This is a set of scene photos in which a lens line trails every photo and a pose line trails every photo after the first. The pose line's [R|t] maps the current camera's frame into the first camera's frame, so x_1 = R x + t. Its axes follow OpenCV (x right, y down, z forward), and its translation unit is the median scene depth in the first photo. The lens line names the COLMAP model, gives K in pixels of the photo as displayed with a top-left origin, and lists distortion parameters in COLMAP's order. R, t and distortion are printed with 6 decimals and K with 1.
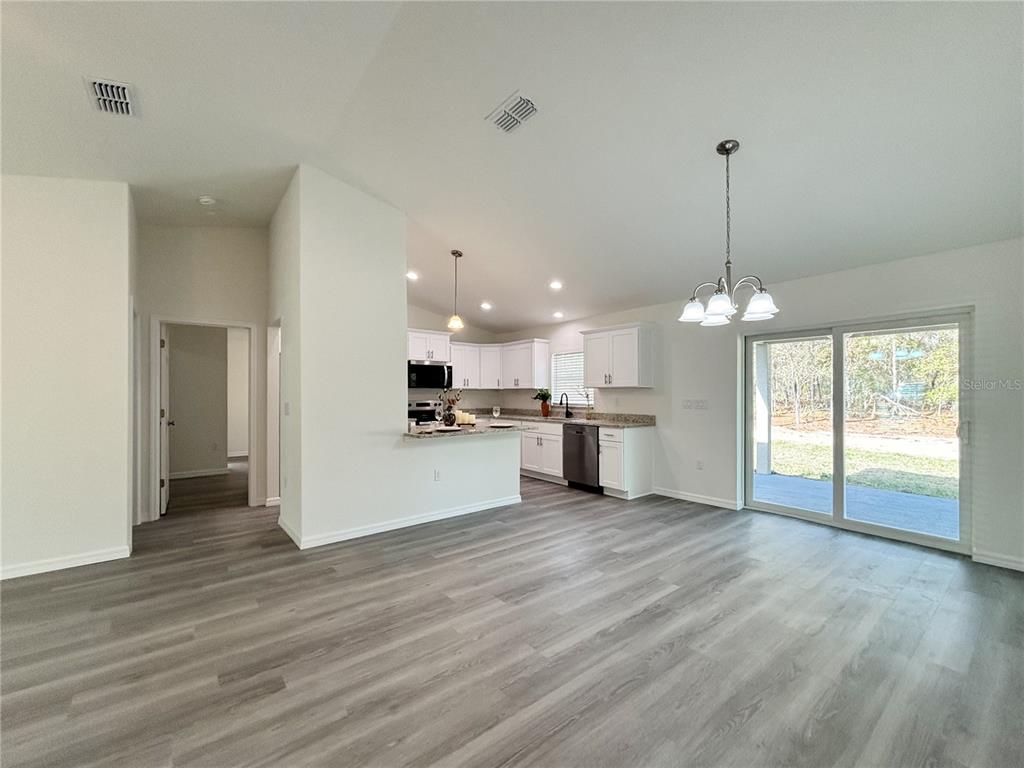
lens RADIAL K [[438.5, 0, 512.0], [0, 438.5, 384.0], [0, 0, 1]] dist [0.003653, -0.000085]
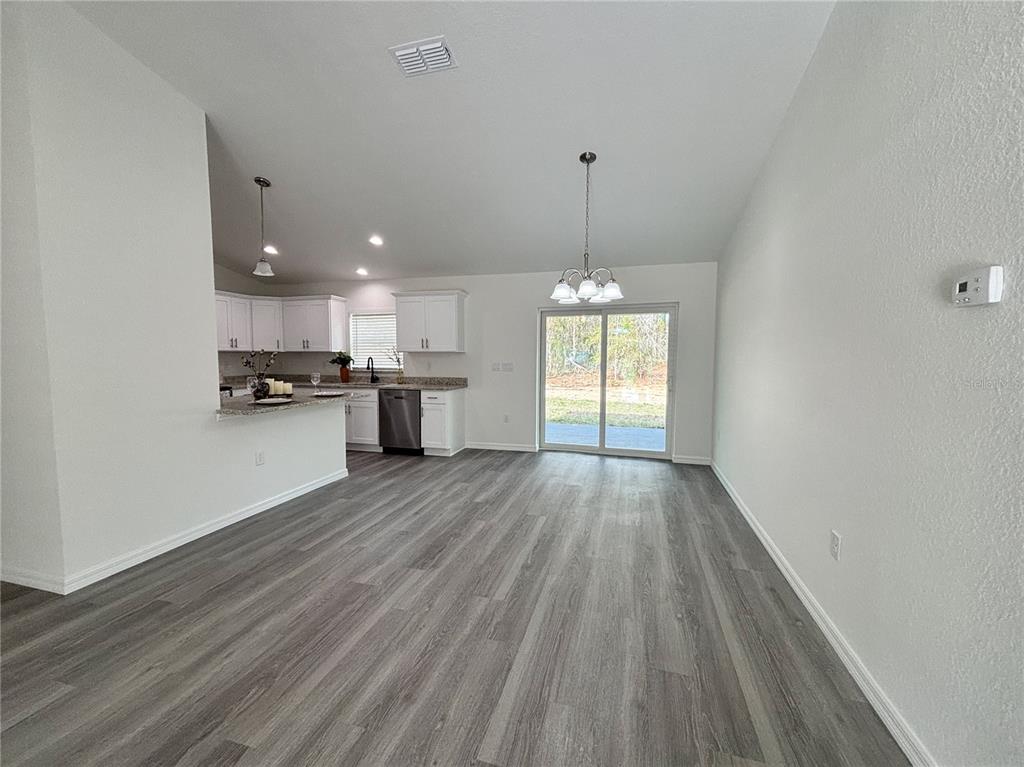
lens RADIAL K [[436.6, 0, 512.0], [0, 436.6, 383.5], [0, 0, 1]] dist [0.000206, -0.000029]
pose [[0.797685, -0.036637, 0.601961, -0.269618], [-0.015171, 0.996618, 0.080761, -0.004220], [-0.602884, -0.073554, 0.794431, 0.076150]]
